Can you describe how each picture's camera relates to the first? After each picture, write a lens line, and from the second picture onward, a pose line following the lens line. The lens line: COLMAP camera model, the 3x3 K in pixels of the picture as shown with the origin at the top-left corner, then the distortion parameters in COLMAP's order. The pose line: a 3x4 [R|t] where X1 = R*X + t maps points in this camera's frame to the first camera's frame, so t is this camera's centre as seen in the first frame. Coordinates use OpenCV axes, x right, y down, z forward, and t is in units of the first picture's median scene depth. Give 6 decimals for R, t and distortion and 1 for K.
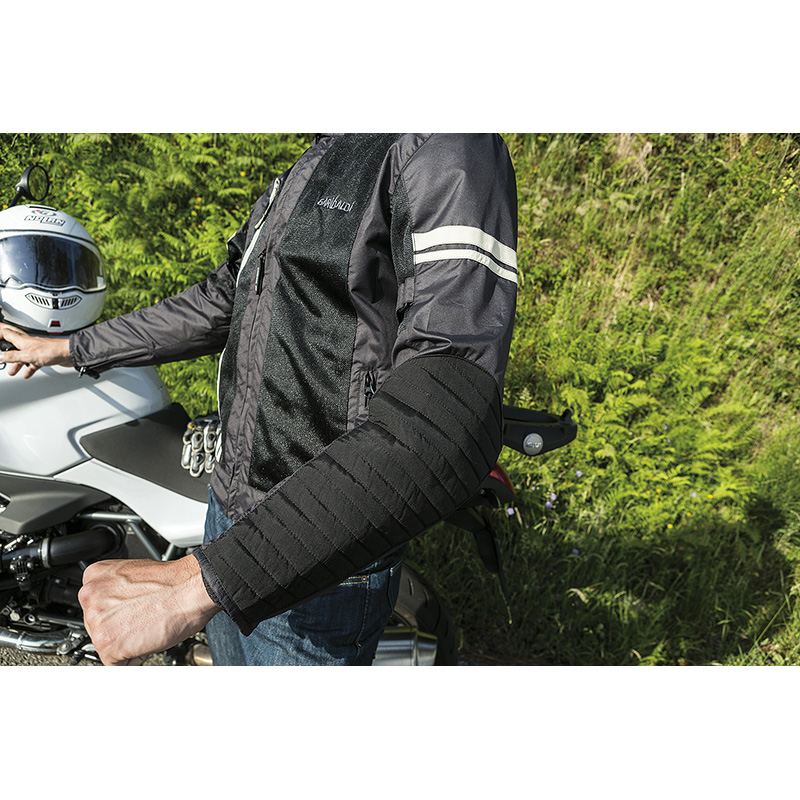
lens RADIAL K [[549.2, 0, 400.0], [0, 549.2, 400.0], [0, 0, 1]] dist [-0.033088, 0.042534]
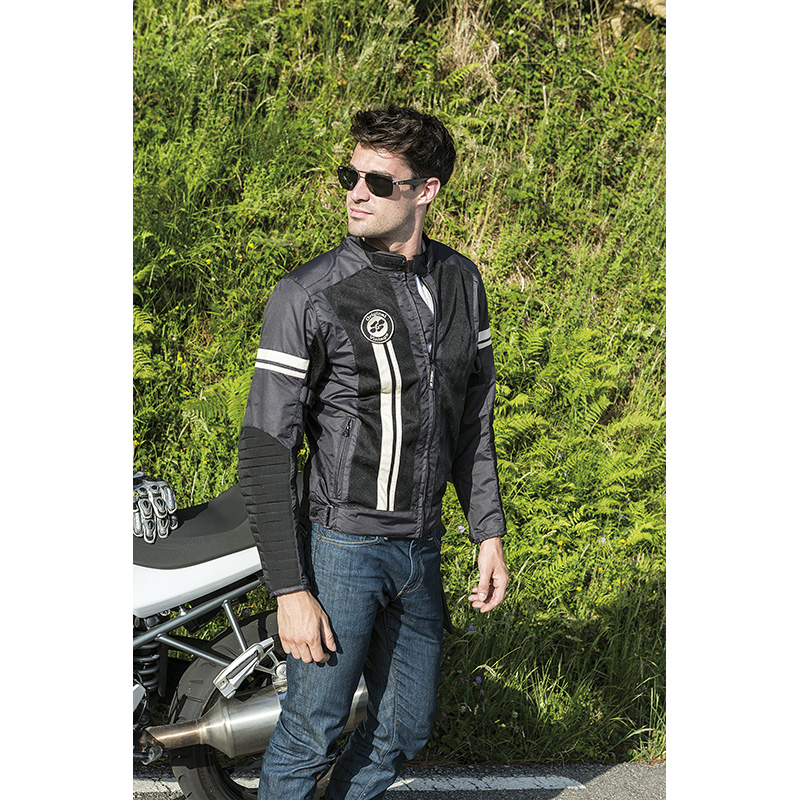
lens RADIAL K [[1268.0, 0, 400.0], [0, 1268.0, 400.0], [0, 0, 1]] dist [0.008889, -0.057991]
pose [[0.936429, -0.083127, 0.340868, -0.266900], [0.095152, 0.995287, -0.018681, -0.011557], [-0.337709, 0.049928, 0.939925, -0.490178]]
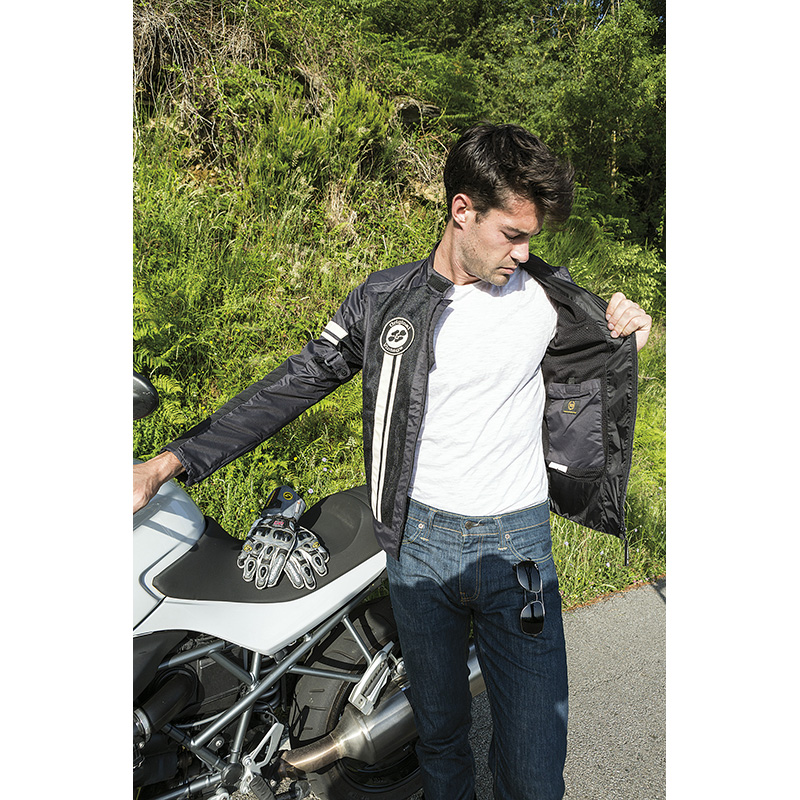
lens RADIAL K [[549.2, 0, 400.0], [0, 549.2, 400.0], [0, 0, 1]] dist [-0.033088, 0.042534]
pose [[0.803258, -0.180753, 0.567543, -0.258500], [0.221799, 0.975087, -0.003369, -0.044746], [-0.552795, 0.128587, 0.823337, 0.003482]]
